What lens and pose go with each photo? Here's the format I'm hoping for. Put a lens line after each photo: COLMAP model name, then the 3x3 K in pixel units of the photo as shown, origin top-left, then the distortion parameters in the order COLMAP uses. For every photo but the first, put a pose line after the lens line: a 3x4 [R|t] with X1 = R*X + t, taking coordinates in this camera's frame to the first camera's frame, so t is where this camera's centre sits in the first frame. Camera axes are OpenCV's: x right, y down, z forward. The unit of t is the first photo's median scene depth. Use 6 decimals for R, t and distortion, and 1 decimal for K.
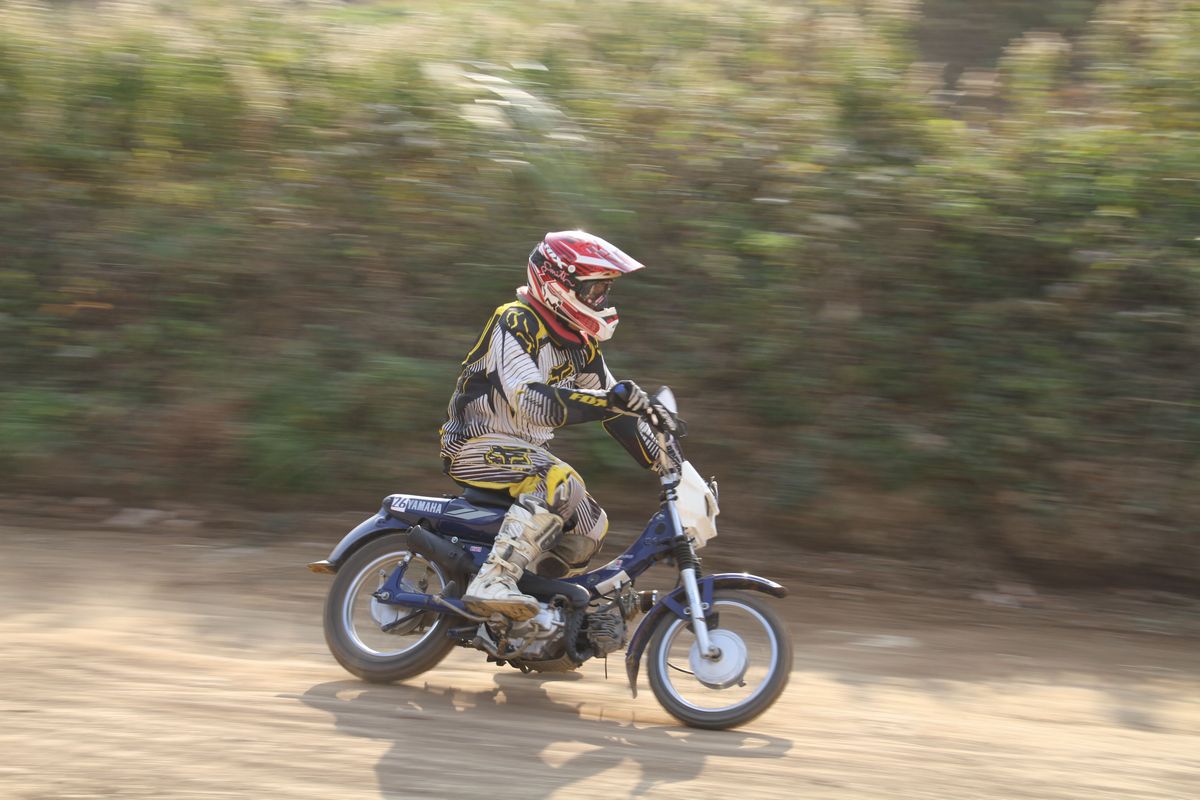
lens RADIAL K [[2786.8, 0, 599.7], [0, 2786.8, 399.2], [0, 0, 1]] dist [0.005242, 0.000000]
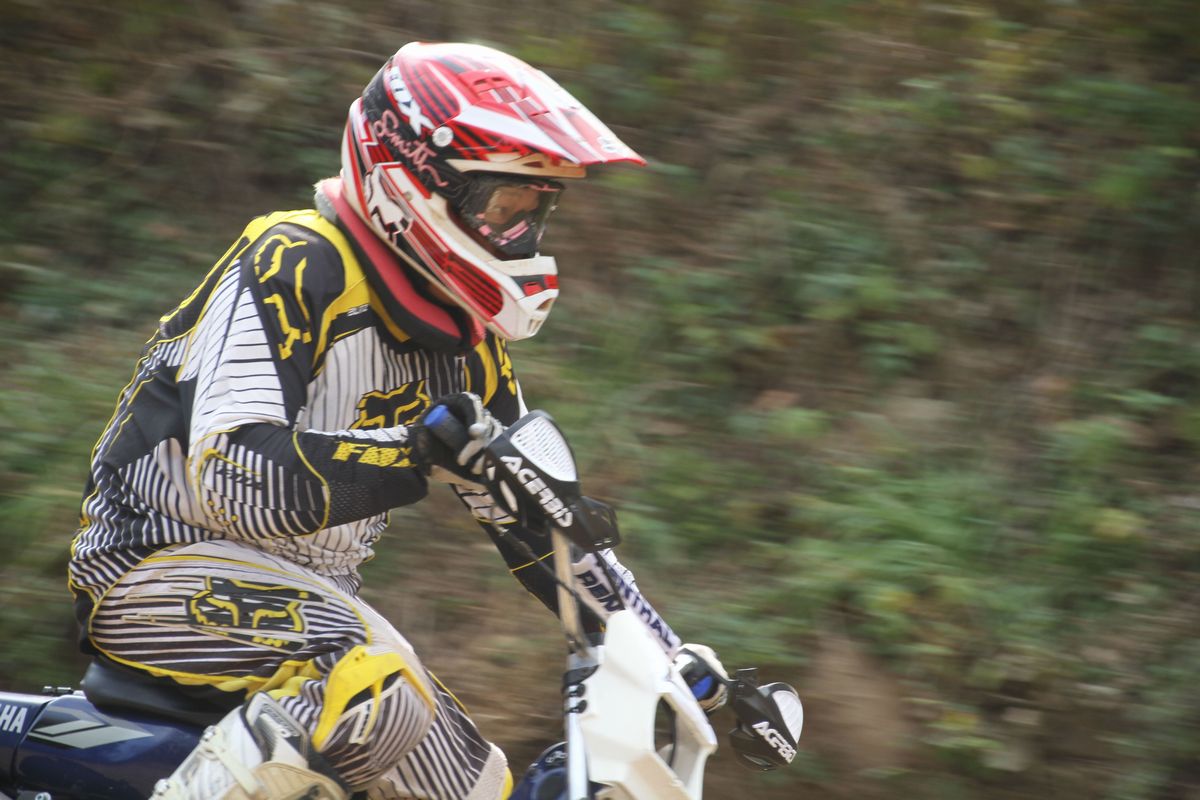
lens RADIAL K [[8670.9, 0, 600.2], [0, 8670.9, 400.2], [0, 0, 1]] dist [0.426095, 0.000000]
pose [[0.991597, 0.125214, 0.032517, -0.023542], [-0.124813, 0.992080, -0.014110, 0.002449], [-0.034026, 0.009932, 0.999372, -0.178677]]
